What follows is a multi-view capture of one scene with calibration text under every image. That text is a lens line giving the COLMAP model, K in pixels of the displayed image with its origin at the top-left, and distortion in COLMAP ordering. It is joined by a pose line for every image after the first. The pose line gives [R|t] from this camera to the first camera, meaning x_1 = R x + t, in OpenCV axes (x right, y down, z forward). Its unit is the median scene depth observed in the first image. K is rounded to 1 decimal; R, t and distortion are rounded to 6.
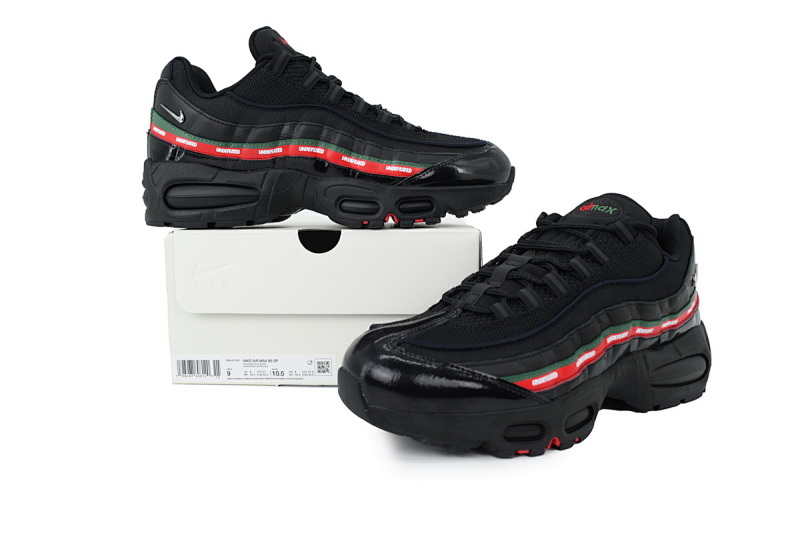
lens RADIAL K [[644.2, 0, 400.0], [0, 644.2, 266.5], [0, 0, 1]] dist [0.002109, 0.000597]
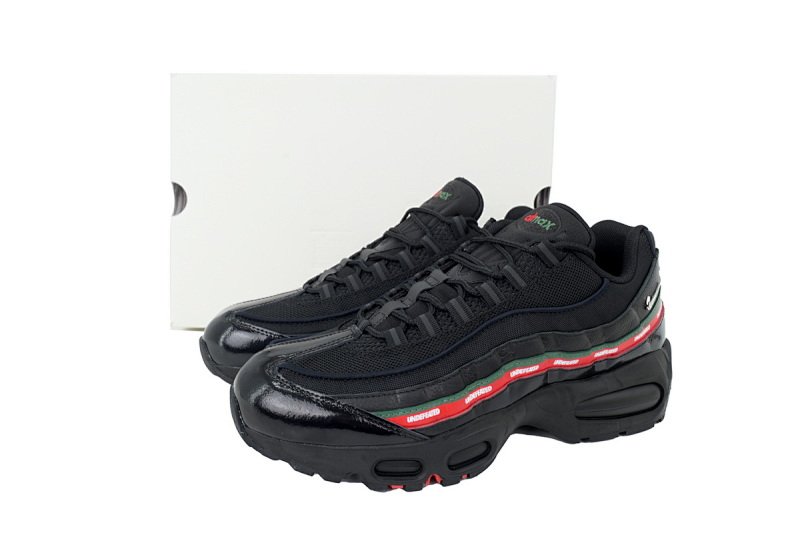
lens RADIAL K [[644.2, 0, 400.0], [0, 644.2, 266.5], [0, 0, 1]] dist [0.002109, 0.000597]
pose [[0.980966, 0.045036, -0.188883, 0.332782], [-0.025557, 0.994215, 0.104325, -0.133471], [0.192489, -0.097512, 0.976442, 0.072585]]
